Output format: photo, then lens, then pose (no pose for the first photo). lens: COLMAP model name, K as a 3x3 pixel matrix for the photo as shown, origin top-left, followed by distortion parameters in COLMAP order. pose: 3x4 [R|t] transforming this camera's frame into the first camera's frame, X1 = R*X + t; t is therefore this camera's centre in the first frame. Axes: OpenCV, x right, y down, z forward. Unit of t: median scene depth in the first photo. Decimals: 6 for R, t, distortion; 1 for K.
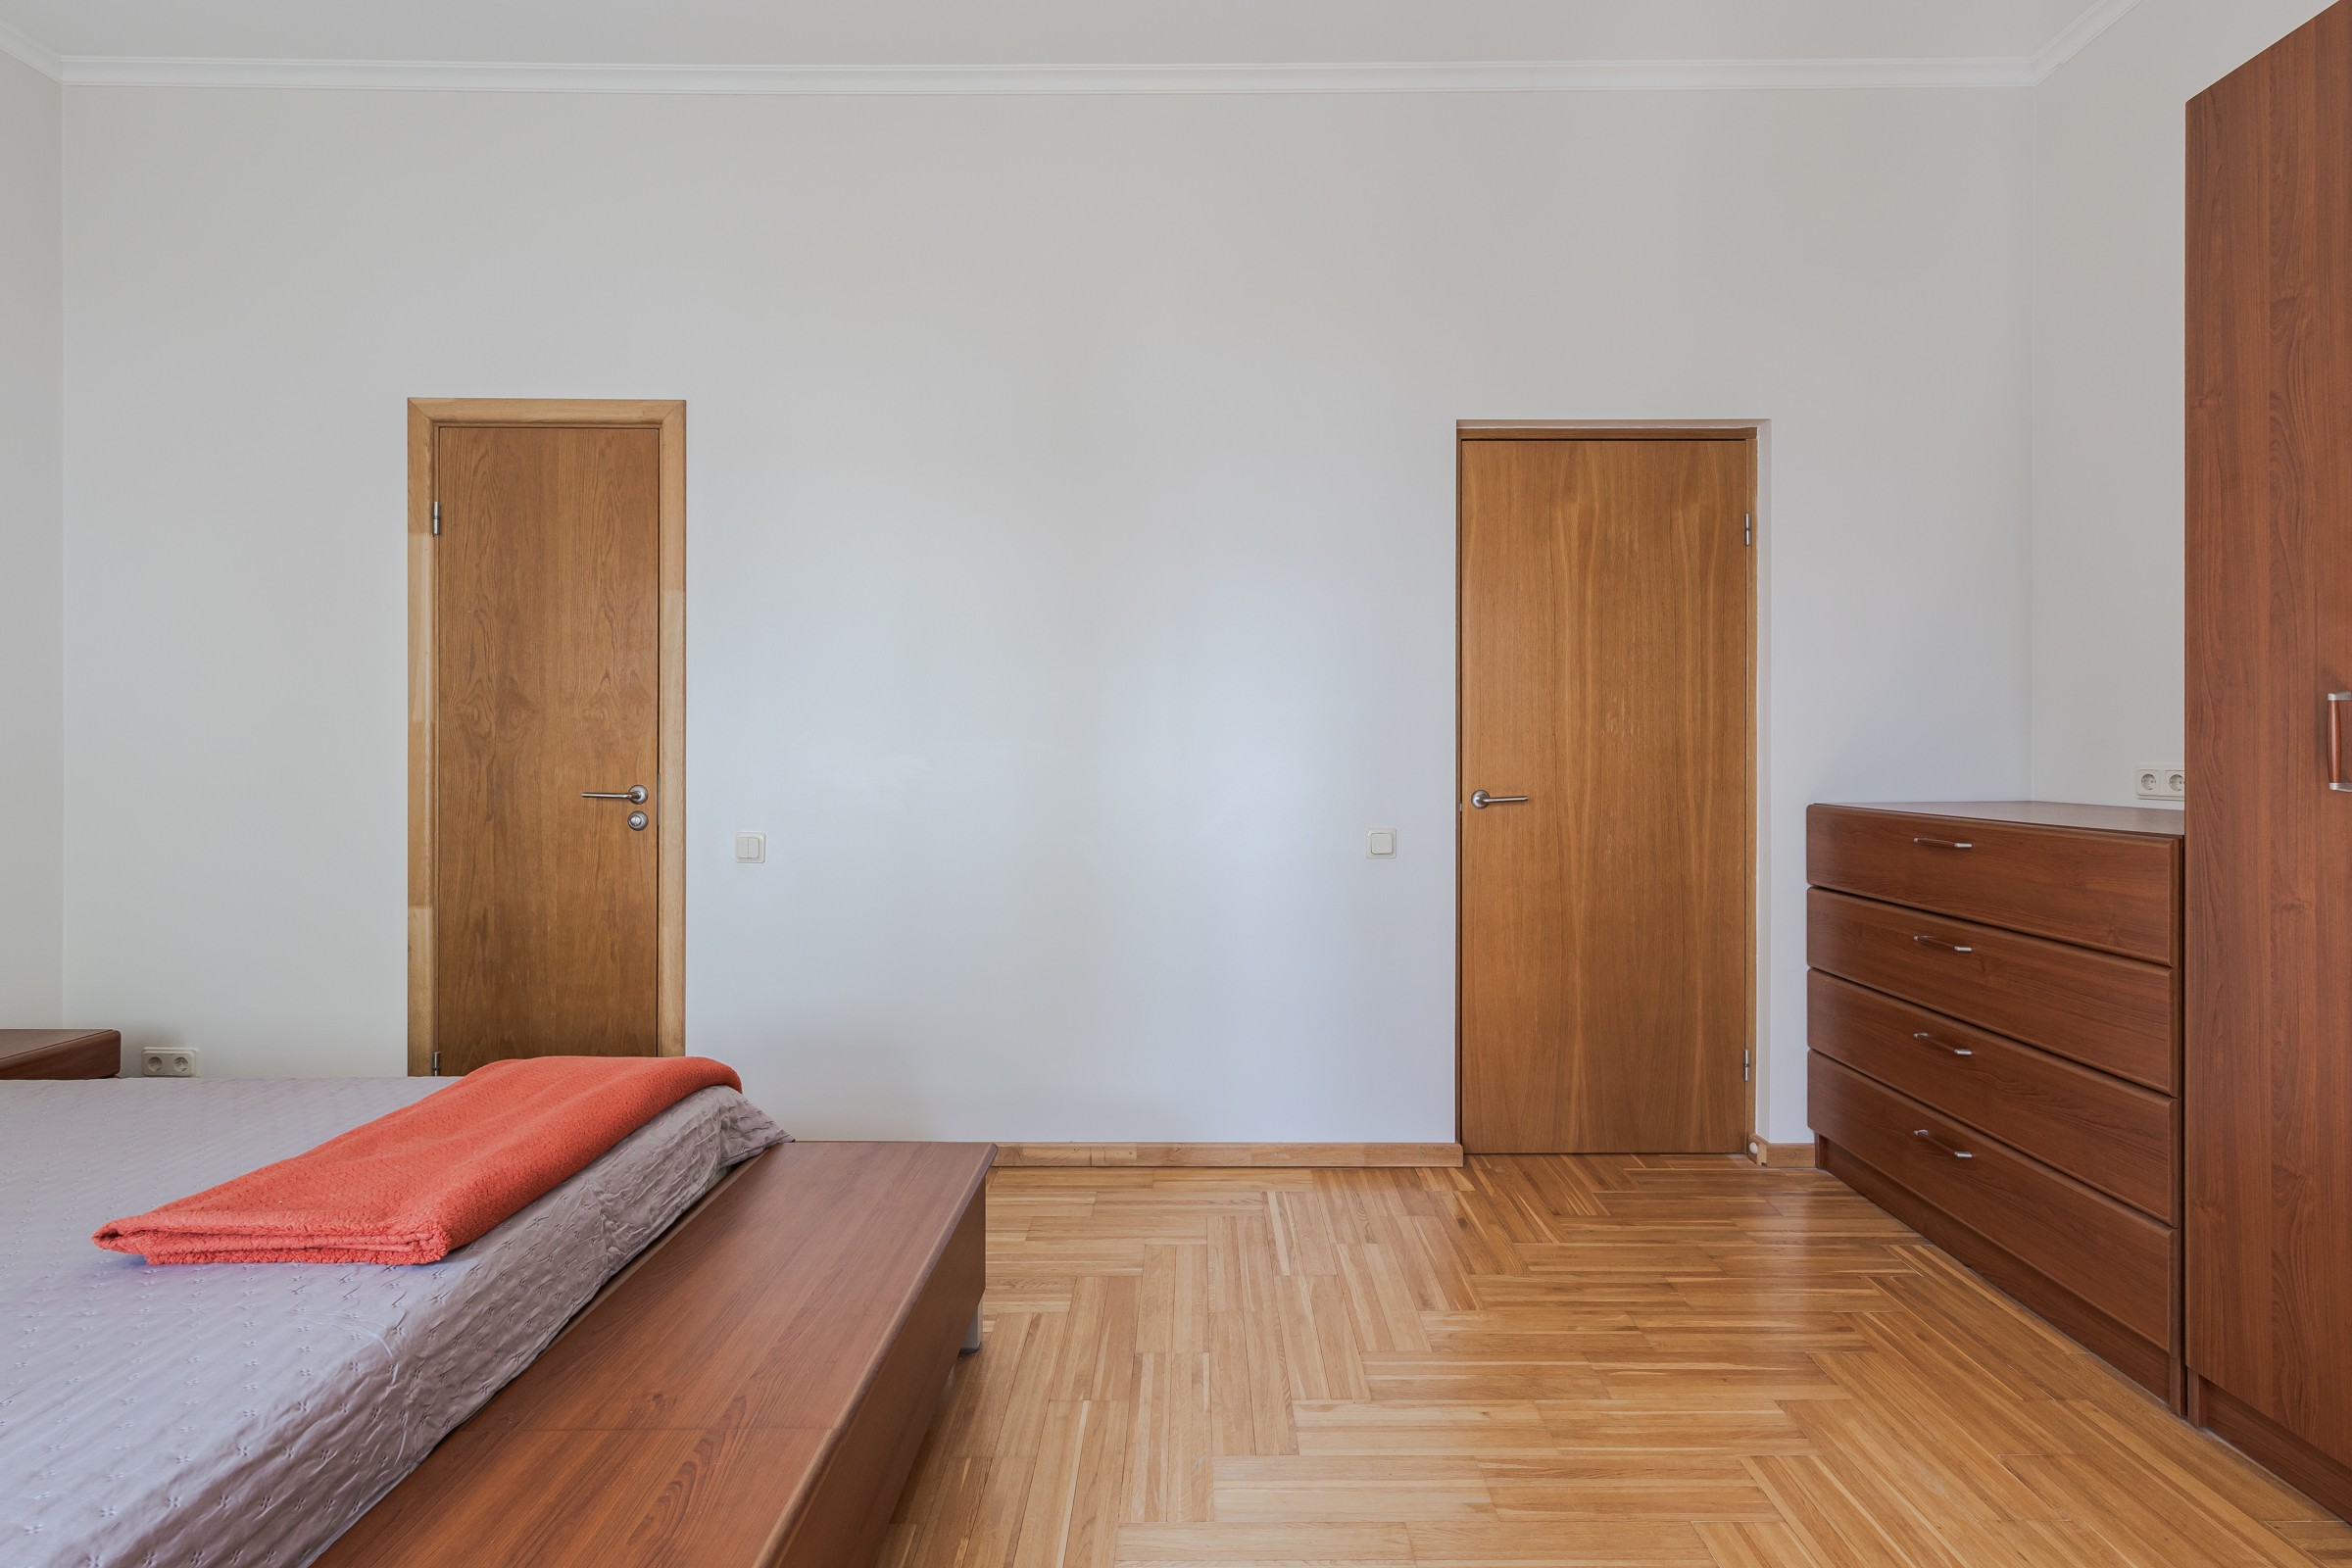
lens RADIAL K [[1027.4, 0, 1182.2], [0, 1027.4, 773.4], [0, 0, 1]] dist [-0.001465, 0.000301]
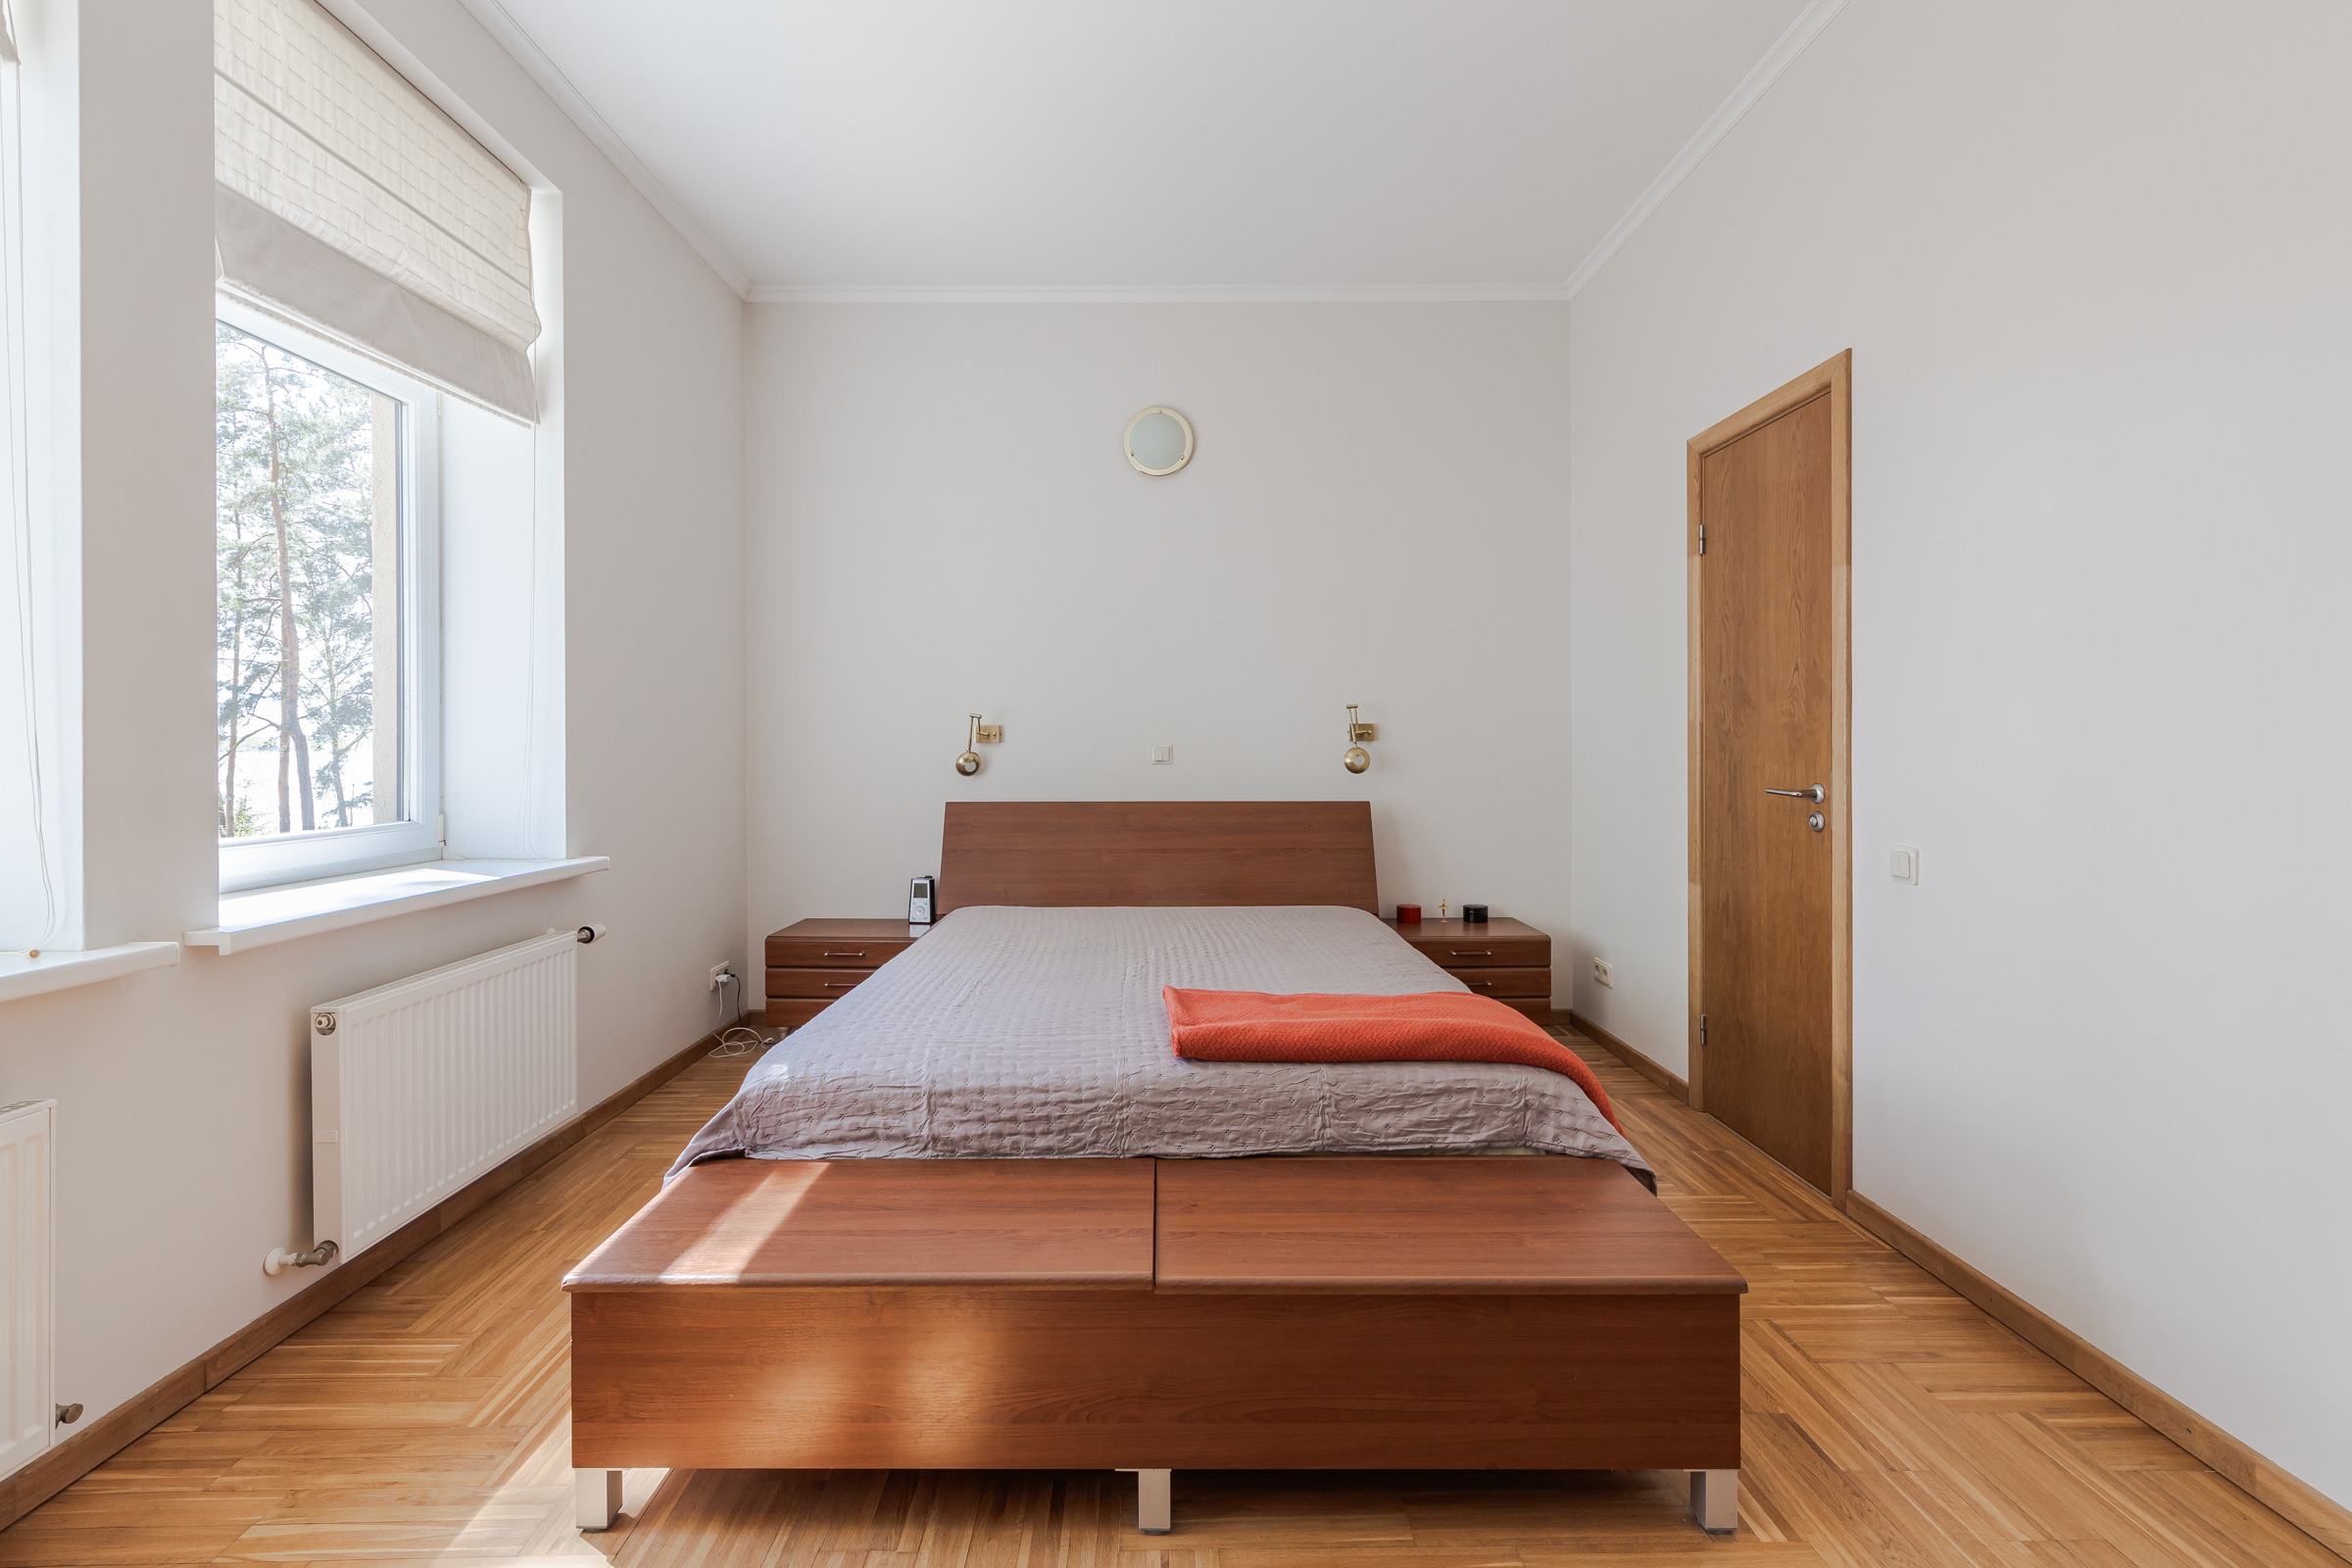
lens RADIAL K [[1027.4, 0, 1181.0], [0, 1027.4, 760.5], [0, 0, 1]] dist [-0.001465, 0.000301]
pose [[0.014561, 0.012433, -0.999817, 0.389205], [-0.019410, 0.999738, 0.012150, -0.009022], [0.999706, 0.019229, 0.014798, 0.414332]]
